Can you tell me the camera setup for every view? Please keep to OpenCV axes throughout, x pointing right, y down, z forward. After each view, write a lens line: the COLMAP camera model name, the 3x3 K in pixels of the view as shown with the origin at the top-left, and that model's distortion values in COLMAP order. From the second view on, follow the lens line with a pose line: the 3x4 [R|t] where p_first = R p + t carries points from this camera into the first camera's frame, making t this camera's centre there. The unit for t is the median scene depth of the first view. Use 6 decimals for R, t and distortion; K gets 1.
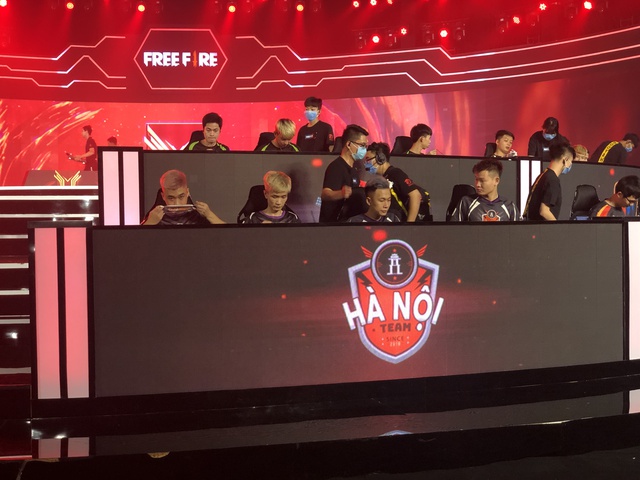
lens RADIAL K [[950.6, 0, 320.9], [0, 950.6, 242.8], [0, 0, 1]] dist [0.038842, 0.000000]
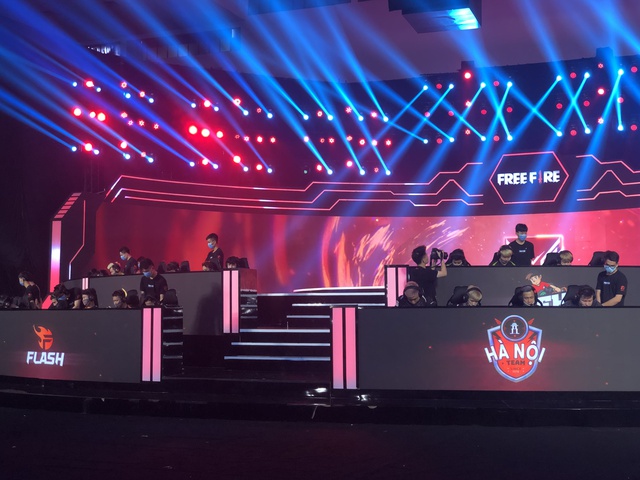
lens RADIAL K [[991.5, 0, 320.3], [0, 991.5, 238.9], [0, 0, 1]] dist [0.068778, 0.000000]
pose [[0.907718, -0.025594, -0.418798, 0.546167], [-0.017222, 0.995024, -0.098137, 0.045351], [0.419226, 0.096293, 0.902761, -0.928431]]
